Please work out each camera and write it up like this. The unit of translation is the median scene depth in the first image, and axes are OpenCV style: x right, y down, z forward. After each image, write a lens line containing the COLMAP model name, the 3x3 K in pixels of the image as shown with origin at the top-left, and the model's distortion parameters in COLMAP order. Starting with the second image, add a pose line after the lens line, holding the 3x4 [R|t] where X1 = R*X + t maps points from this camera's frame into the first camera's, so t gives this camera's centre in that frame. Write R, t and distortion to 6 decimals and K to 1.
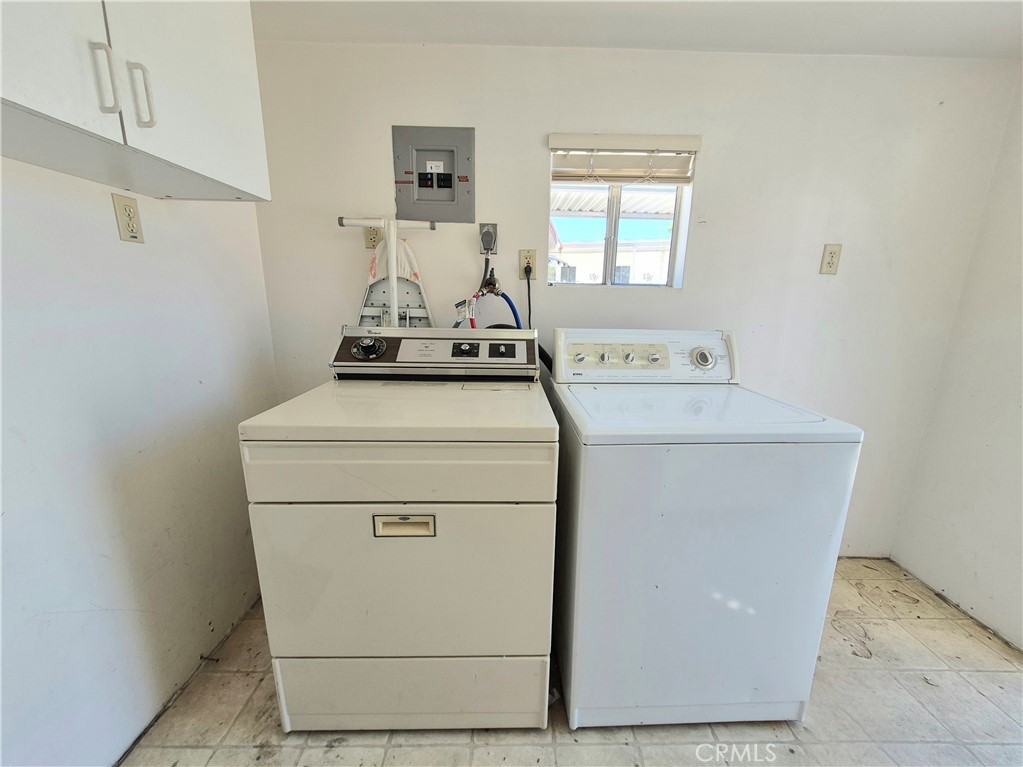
lens RADIAL K [[410.9, 0, 511.5], [0, 410.9, 383.5], [0, 0, 1]] dist [0.000105, -0.000012]
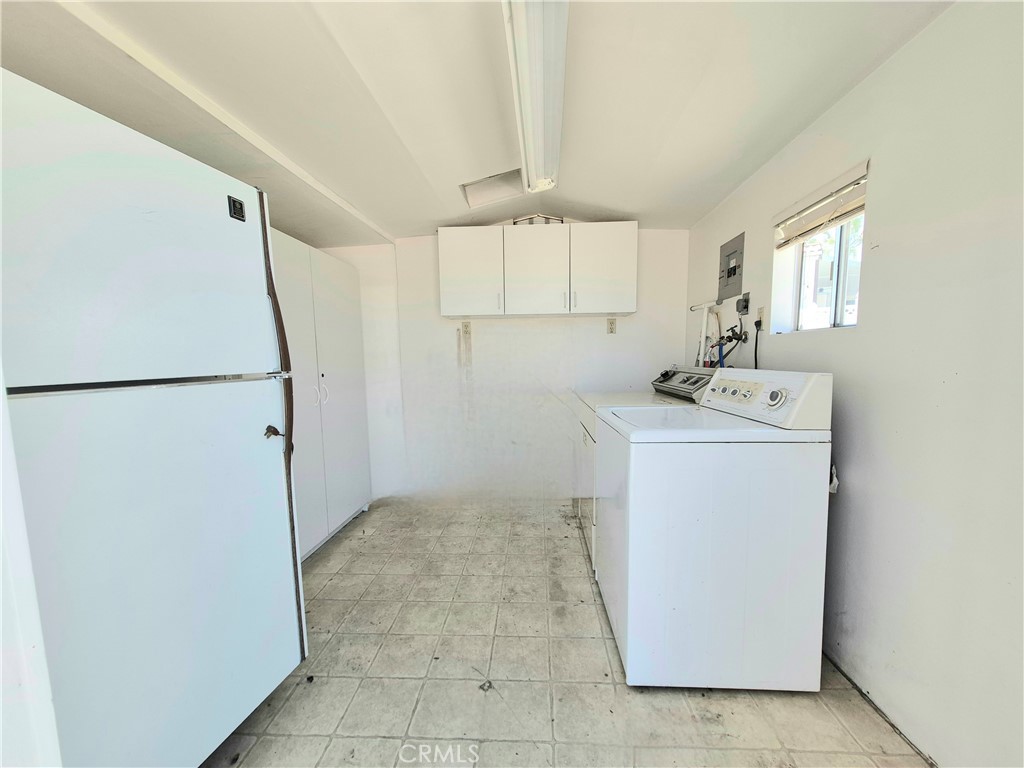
lens RADIAL K [[411.3, 0, 512.0], [0, 411.3, 384.0], [0, 0, 1]] dist [0.000105, -0.000012]
pose [[-0.065504, 0.052162, -0.996488, 1.369187], [-0.213246, 0.974831, 0.065046, -0.024138], [0.974800, 0.216758, -0.052732, 0.394666]]
